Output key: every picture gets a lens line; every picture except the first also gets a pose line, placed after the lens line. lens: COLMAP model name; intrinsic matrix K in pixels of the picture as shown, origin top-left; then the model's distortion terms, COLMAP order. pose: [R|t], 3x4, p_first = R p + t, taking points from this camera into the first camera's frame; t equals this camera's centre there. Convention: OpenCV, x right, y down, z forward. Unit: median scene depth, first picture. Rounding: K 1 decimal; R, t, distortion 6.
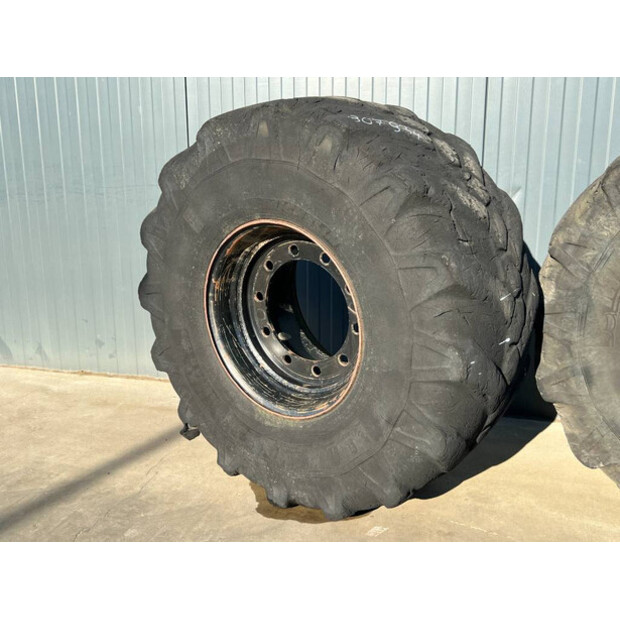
lens RADIAL K [[617.2, 0, 308.2], [0, 617.2, 311.3], [0, 0, 1]] dist [0.106573, -0.212290]
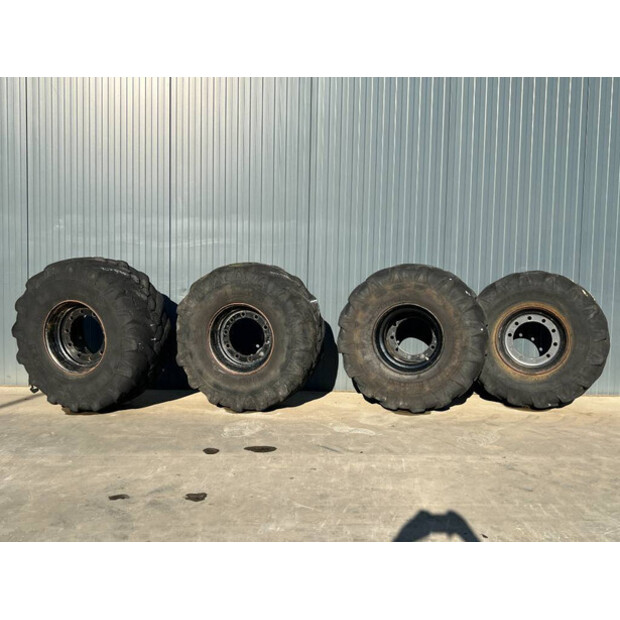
lens RADIAL K [[617.2, 0, 308.2], [0, 617.2, 311.3], [0, 0, 1]] dist [0.106573, -0.212290]
pose [[0.951380, 0.004769, 0.307982, 0.082500], [0.037194, 0.990785, -0.130238, 0.305486], [-0.305765, 0.135361, 0.942436, -1.954159]]
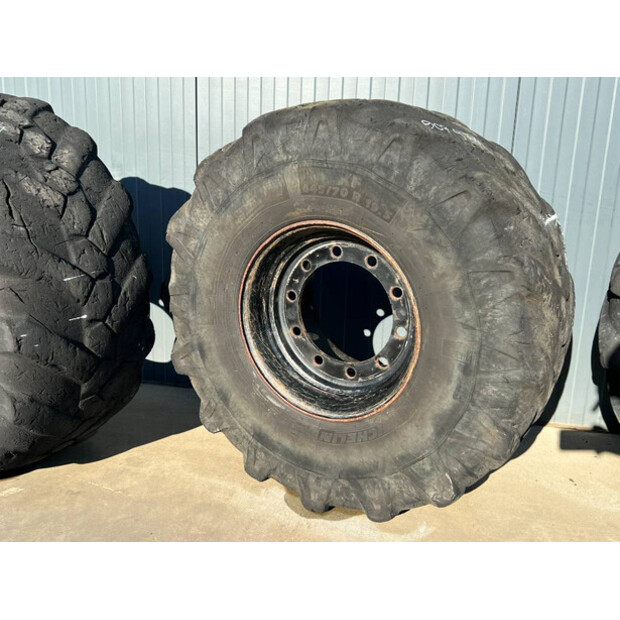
lens RADIAL K [[617.2, 0, 308.2], [0, 617.2, 311.3], [0, 0, 1]] dist [0.106573, -0.212290]
pose [[0.995696, 0.016121, 0.091266, 0.551785], [-0.018183, 0.999597, 0.021804, 0.004214], [-0.090878, -0.023370, 0.995588, -0.133521]]
